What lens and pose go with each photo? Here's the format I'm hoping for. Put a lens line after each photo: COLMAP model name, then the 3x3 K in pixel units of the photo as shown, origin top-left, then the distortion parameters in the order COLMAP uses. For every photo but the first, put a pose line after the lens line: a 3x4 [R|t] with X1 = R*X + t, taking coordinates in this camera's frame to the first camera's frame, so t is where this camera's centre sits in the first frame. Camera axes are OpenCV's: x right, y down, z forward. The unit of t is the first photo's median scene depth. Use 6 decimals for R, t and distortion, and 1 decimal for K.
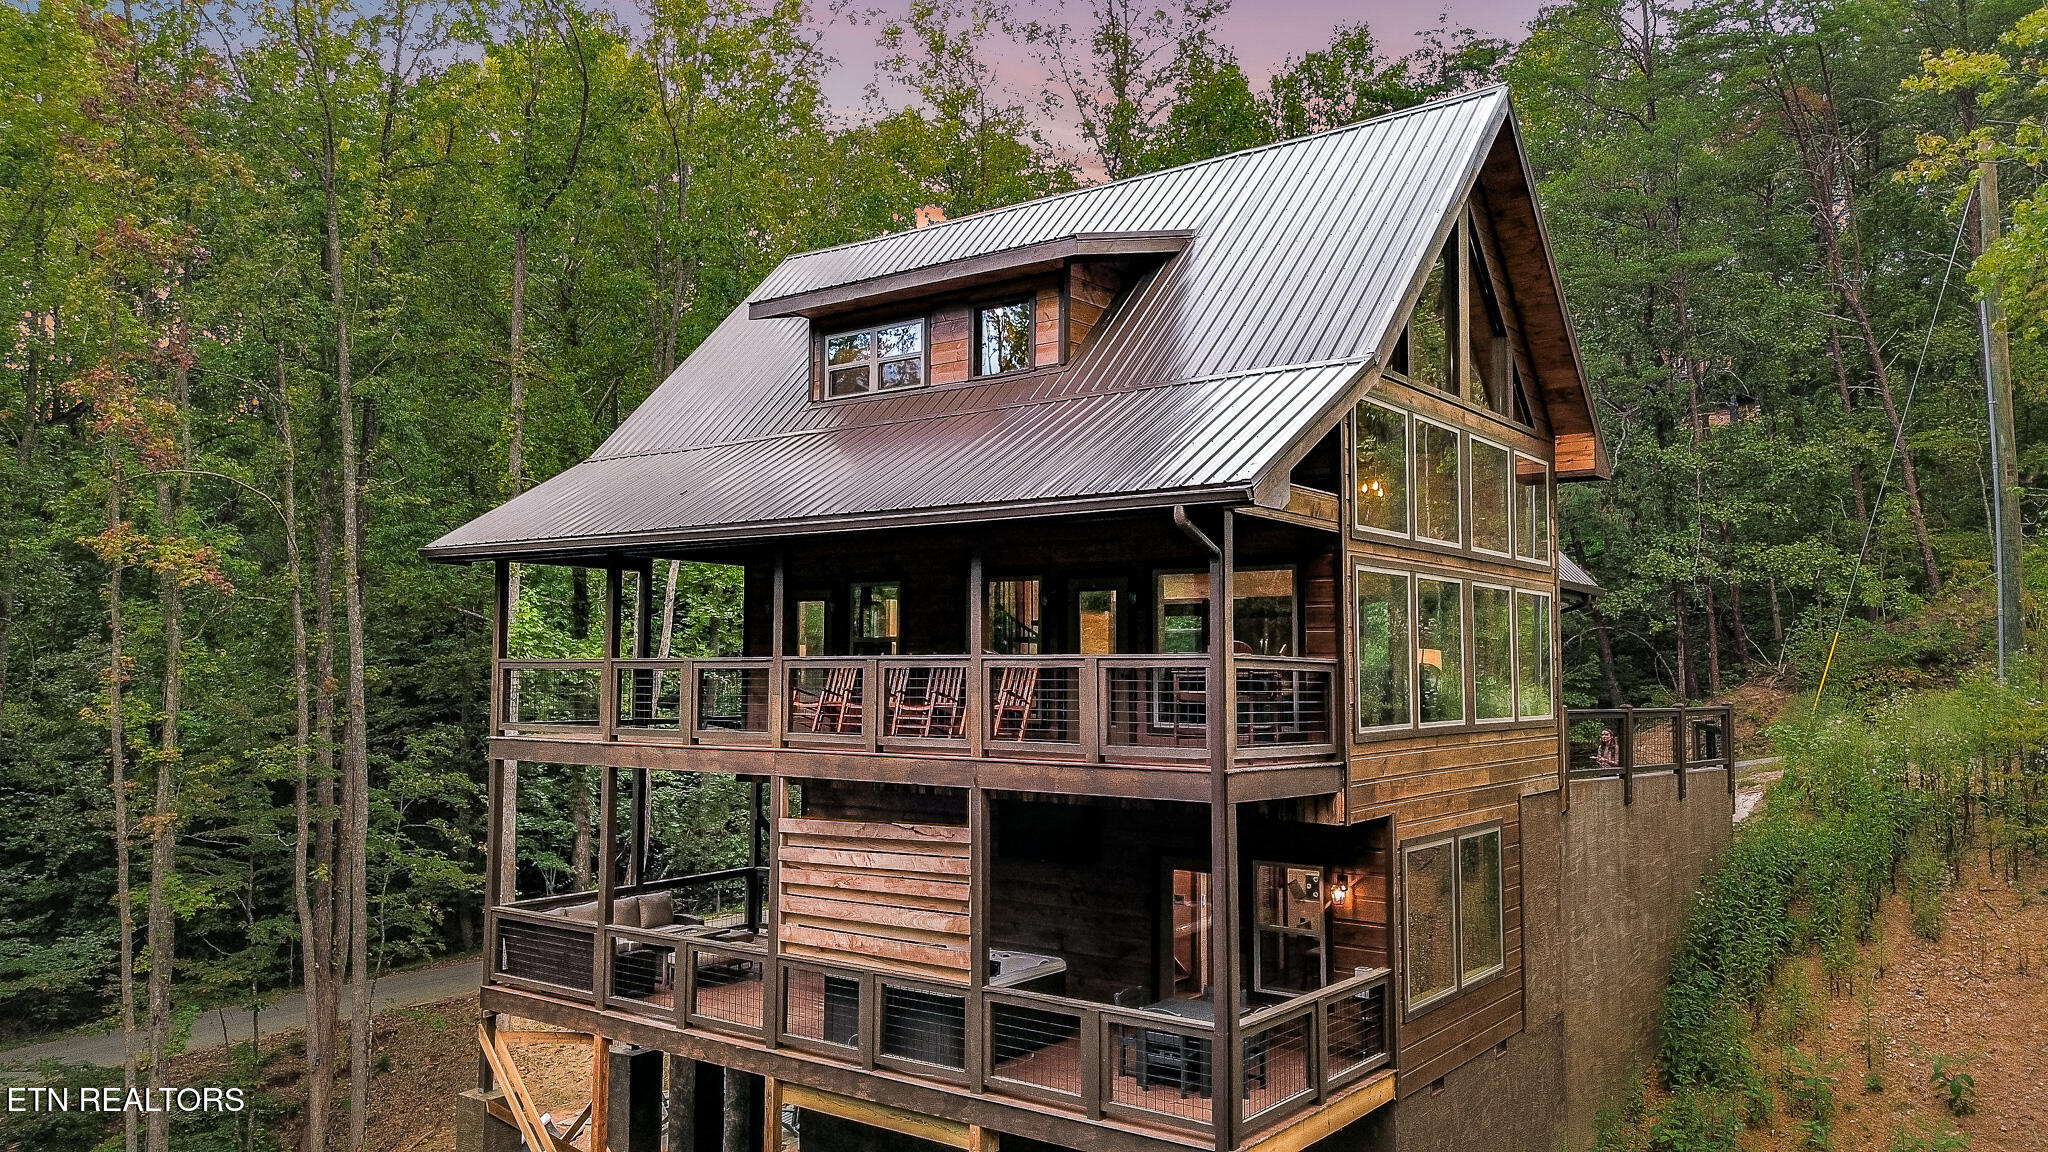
lens RADIAL K [[1468.6, 0, 1028.9], [0, 1468.6, 578.7], [0, 0, 1]] dist [0.045903, -0.000700]
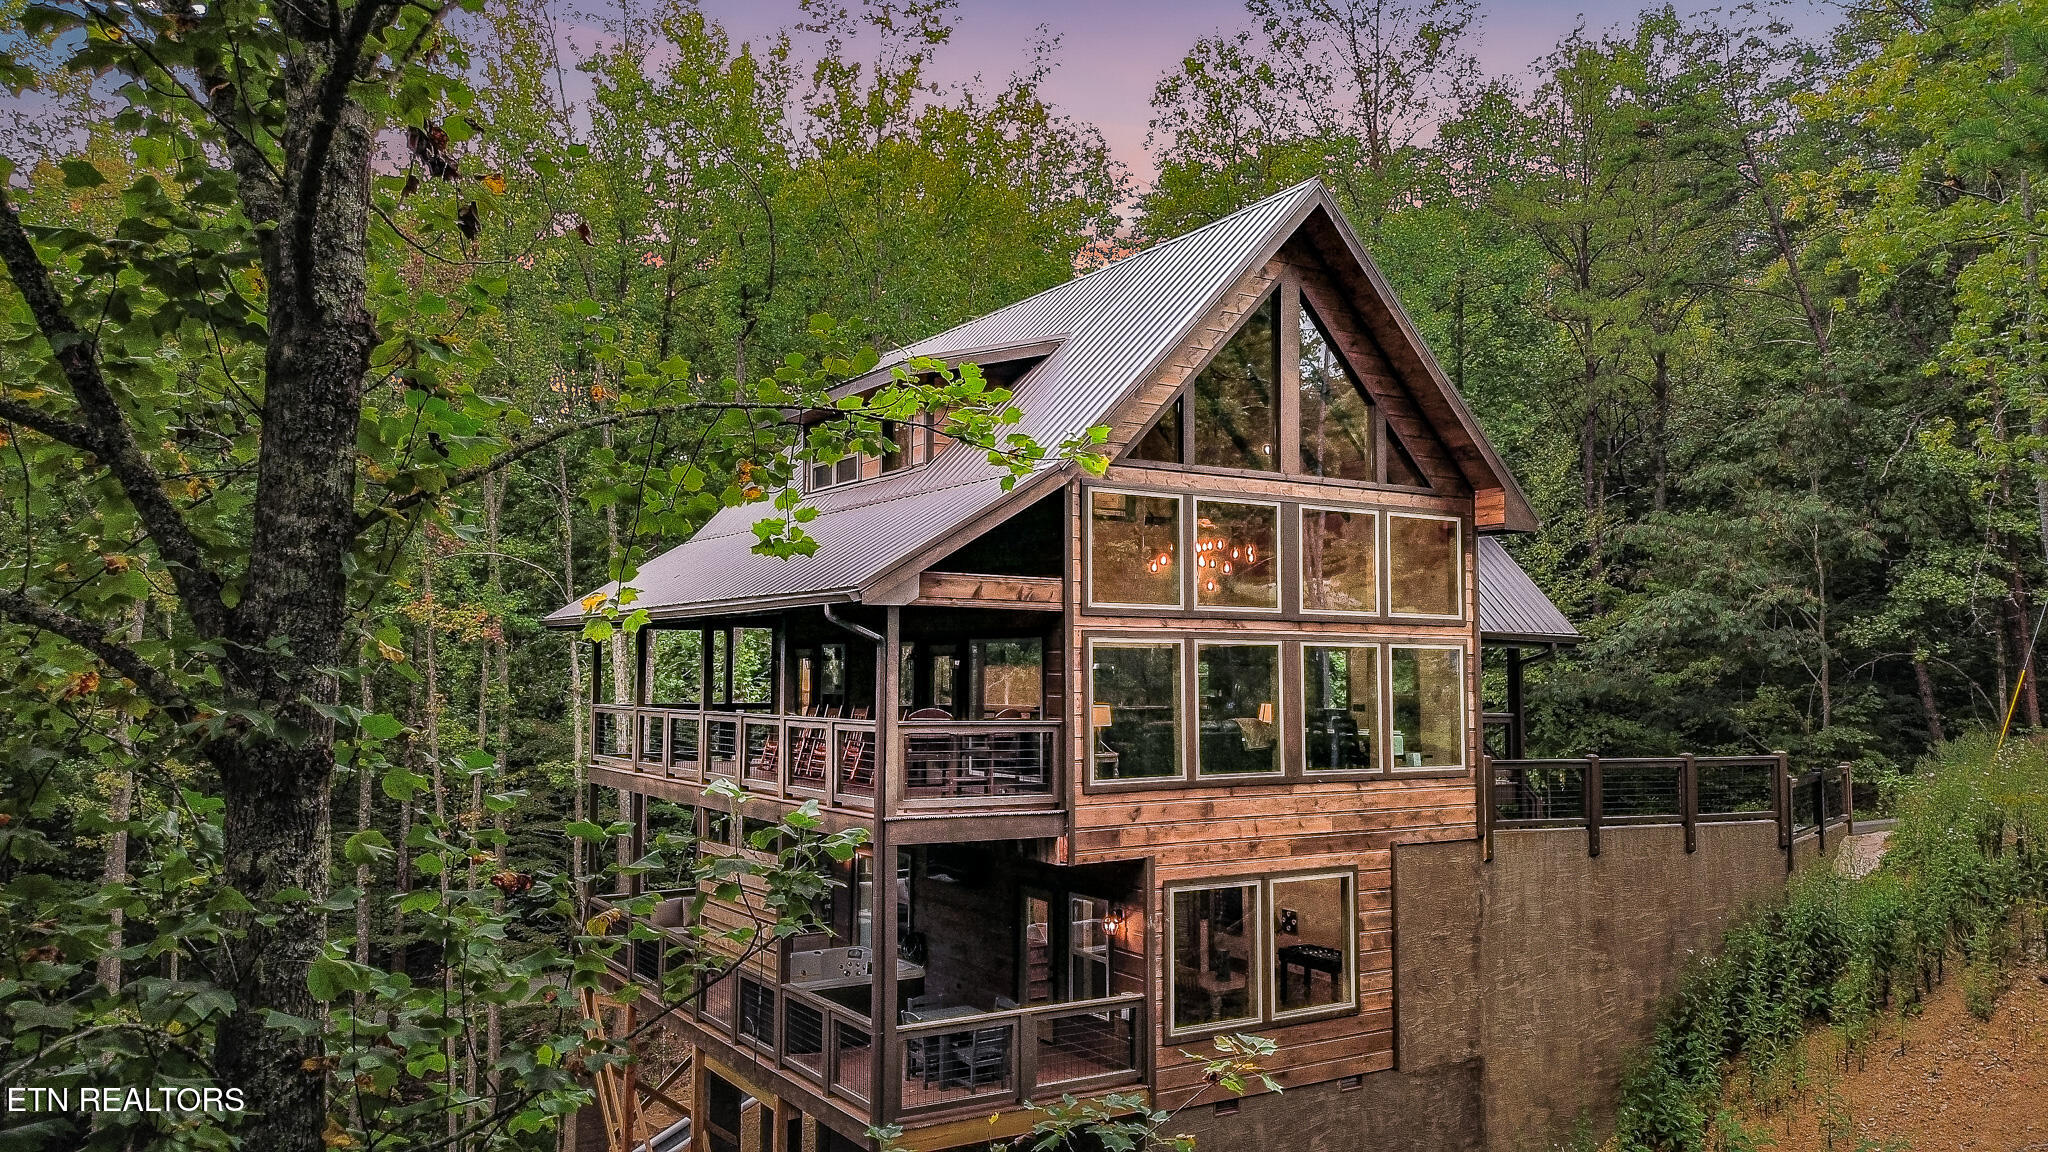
lens RADIAL K [[1468.6, 0, 1011.2], [0, 1468.6, 575.8], [0, 0, 1]] dist [0.045903, -0.000700]
pose [[0.931723, -0.024761, -0.362324, 0.438956], [0.023048, 0.999693, -0.009051, -0.036932], [0.362437, 0.000082, 0.932008, -0.065812]]
